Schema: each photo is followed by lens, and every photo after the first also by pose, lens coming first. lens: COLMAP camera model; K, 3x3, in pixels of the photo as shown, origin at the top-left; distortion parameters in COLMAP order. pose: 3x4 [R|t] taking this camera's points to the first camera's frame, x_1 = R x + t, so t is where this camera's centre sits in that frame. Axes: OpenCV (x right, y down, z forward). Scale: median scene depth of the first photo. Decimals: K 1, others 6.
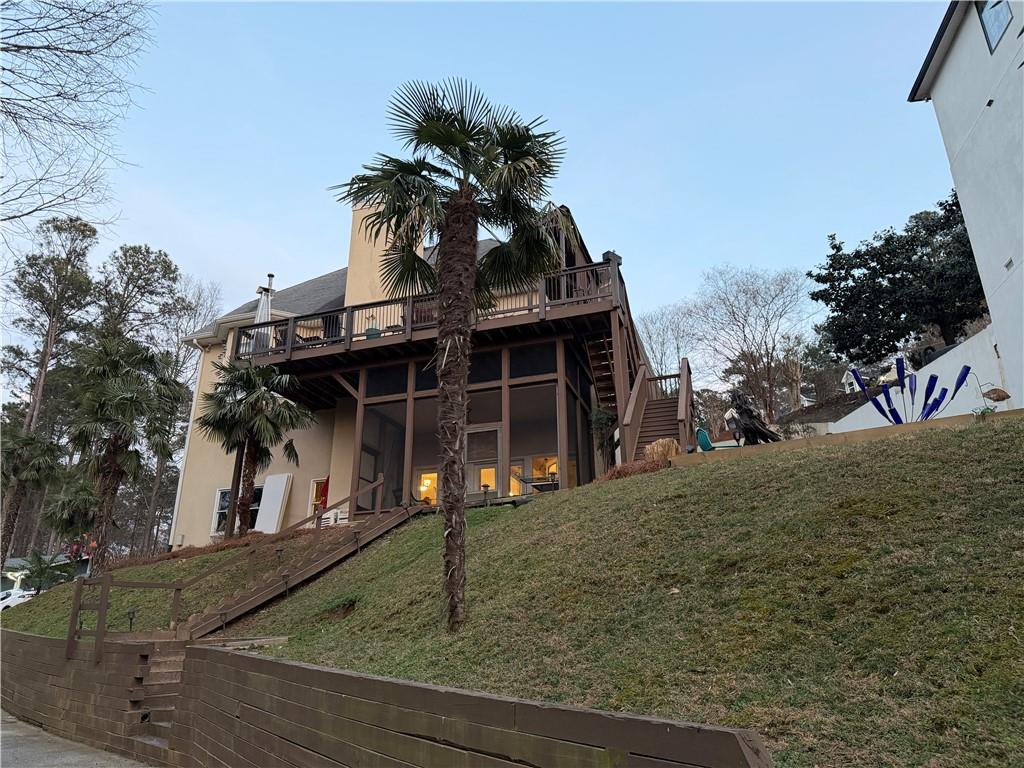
lens RADIAL K [[738.7, 0, 512.0], [0, 738.7, 384.0], [0, 0, 1]] dist [0.004655, -0.003610]
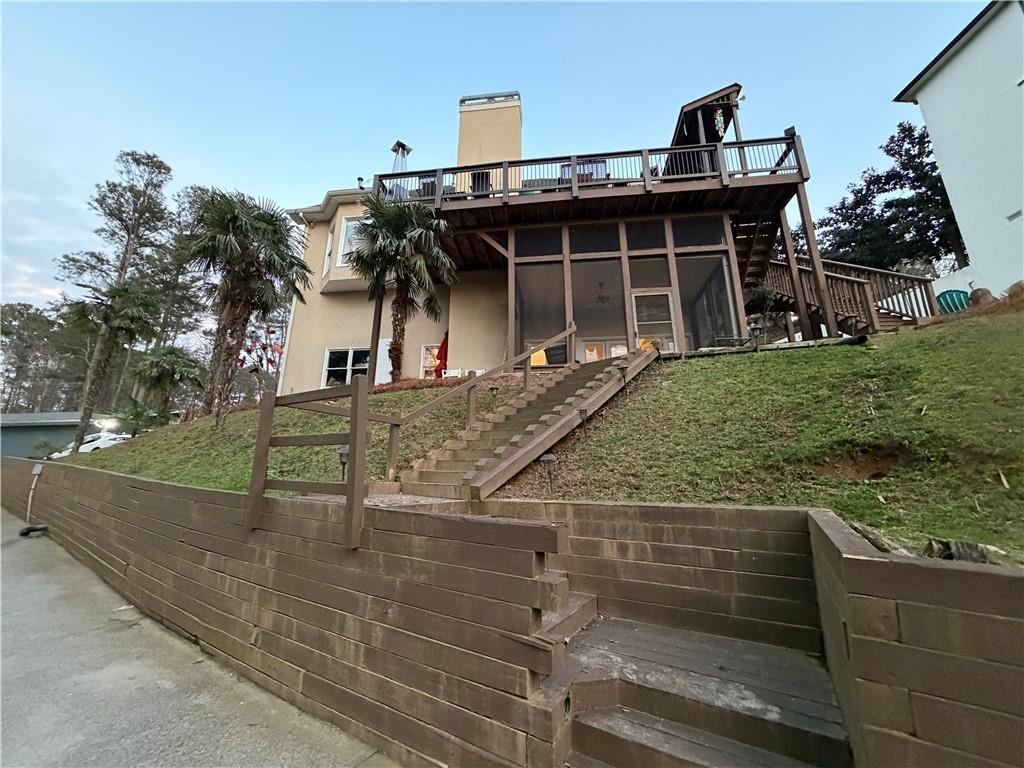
lens RADIAL K [[416.4, 0, 512.0], [0, 416.4, 384.0], [0, 0, 1]] dist [0.001102, -0.000001]
pose [[0.977730, 0.069109, 0.198163, -0.220664], [-0.088969, 0.991671, 0.093127, 0.099317], [-0.190077, -0.108684, 0.975735, 0.307119]]
